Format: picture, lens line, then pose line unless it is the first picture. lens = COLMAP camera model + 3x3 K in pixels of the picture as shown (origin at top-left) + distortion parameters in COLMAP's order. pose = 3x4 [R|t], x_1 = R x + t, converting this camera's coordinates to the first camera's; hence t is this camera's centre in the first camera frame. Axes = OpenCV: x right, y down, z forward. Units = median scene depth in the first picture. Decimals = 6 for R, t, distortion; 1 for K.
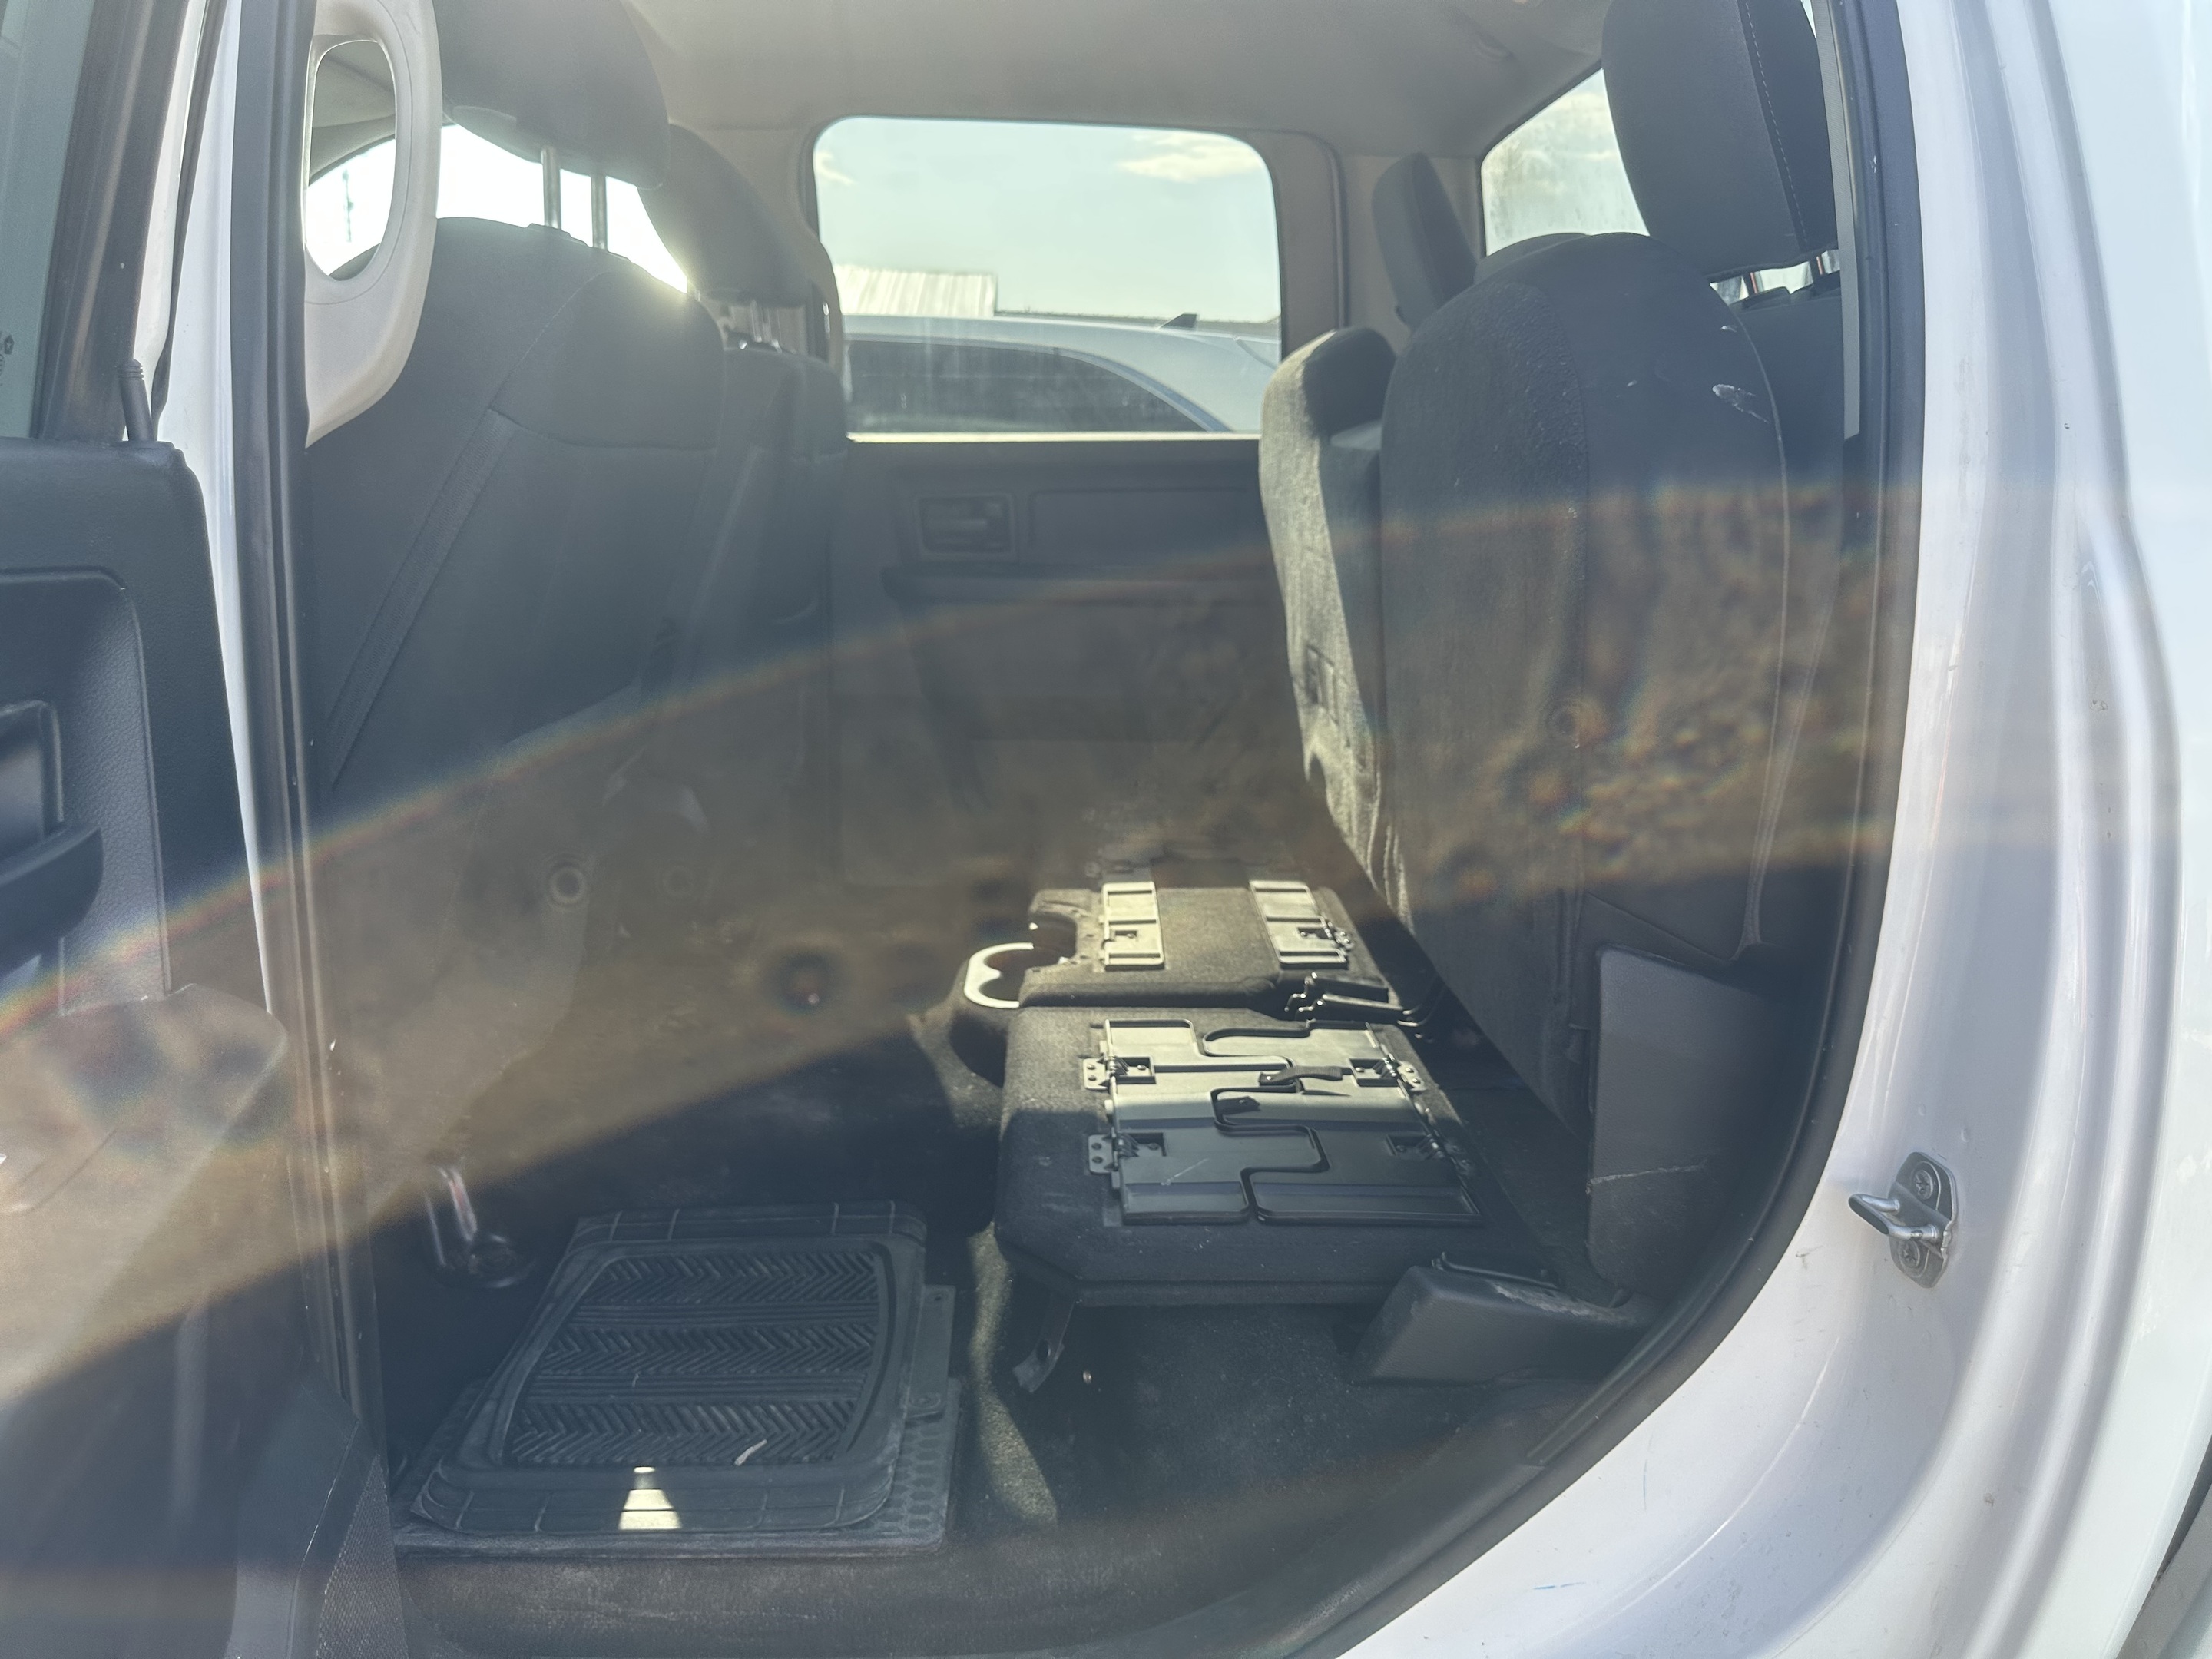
lens RADIAL K [[1579.0, 0, 1114.7], [0, 1579.0, 872.2], [0, 0, 1]] dist [-0.004837, -0.151873]
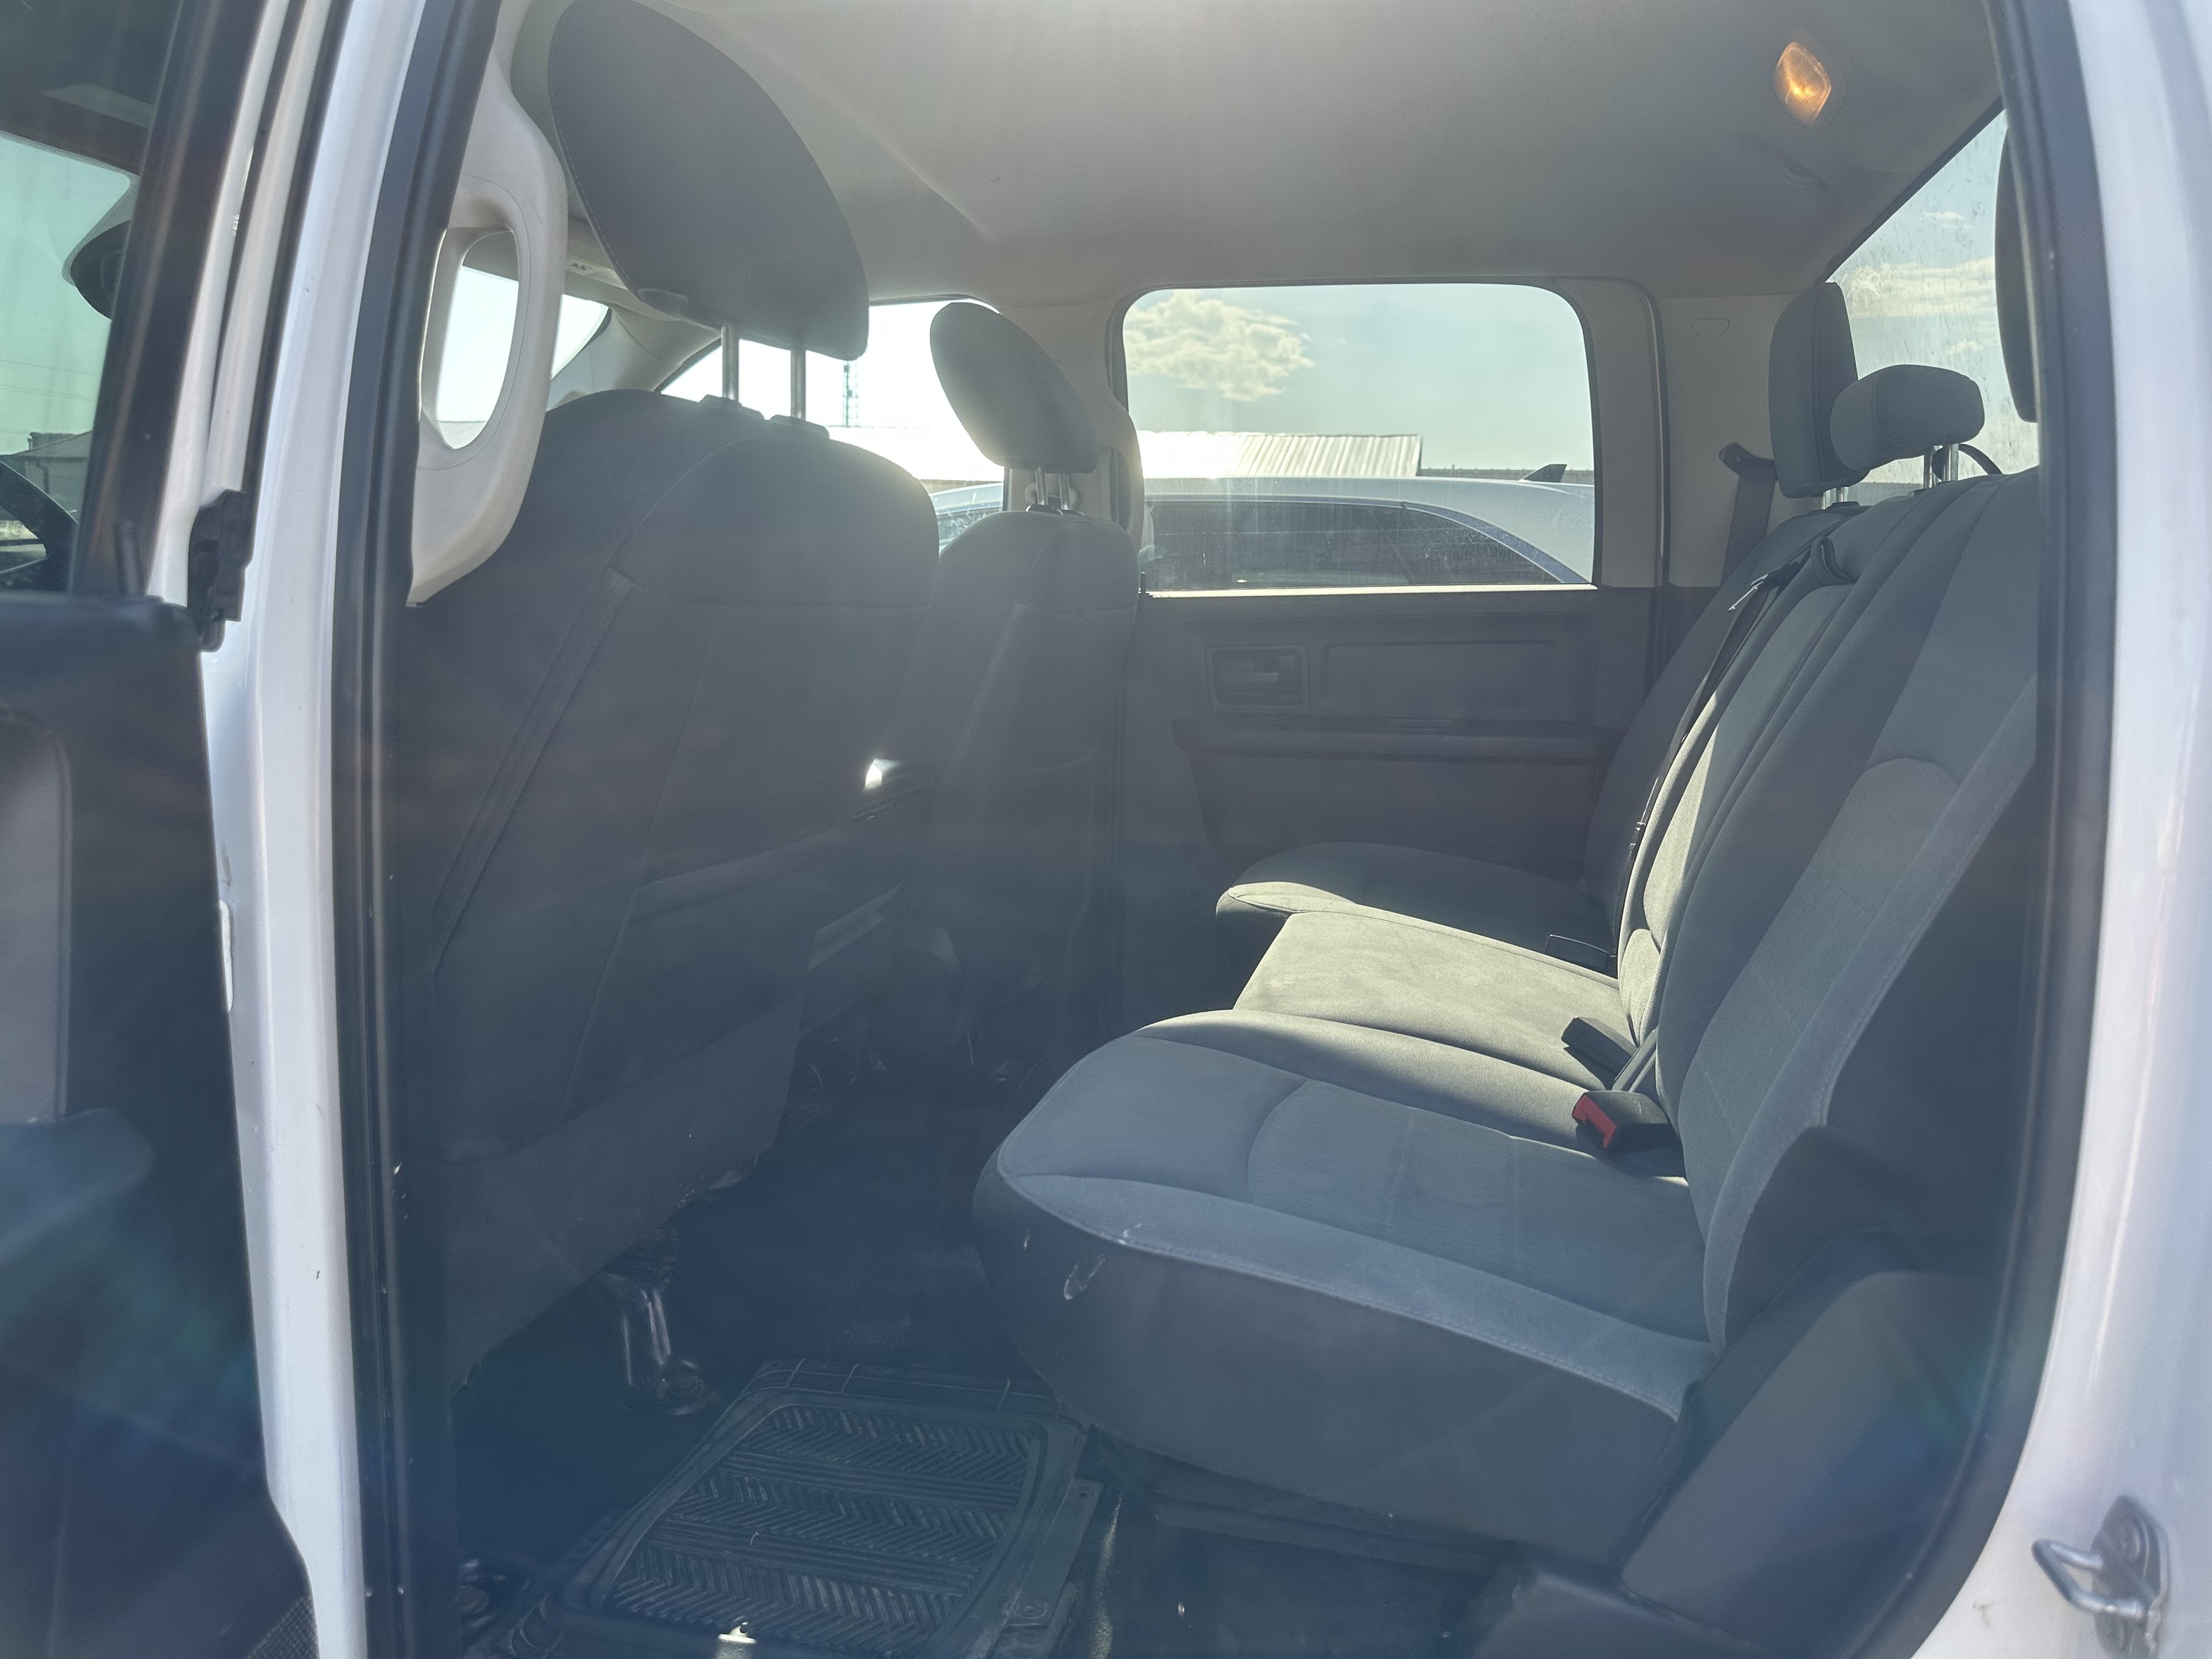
lens RADIAL K [[1571.3, 0, 1106.0], [0, 1571.3, 829.5], [0, 0, 1]] dist [0.001815, -0.065110]
pose [[0.957199, 0.027665, -0.288105, 0.153259], [-0.062413, 0.991732, -0.112129, -0.015729], [0.282621, 0.125311, 0.951011, 0.071602]]
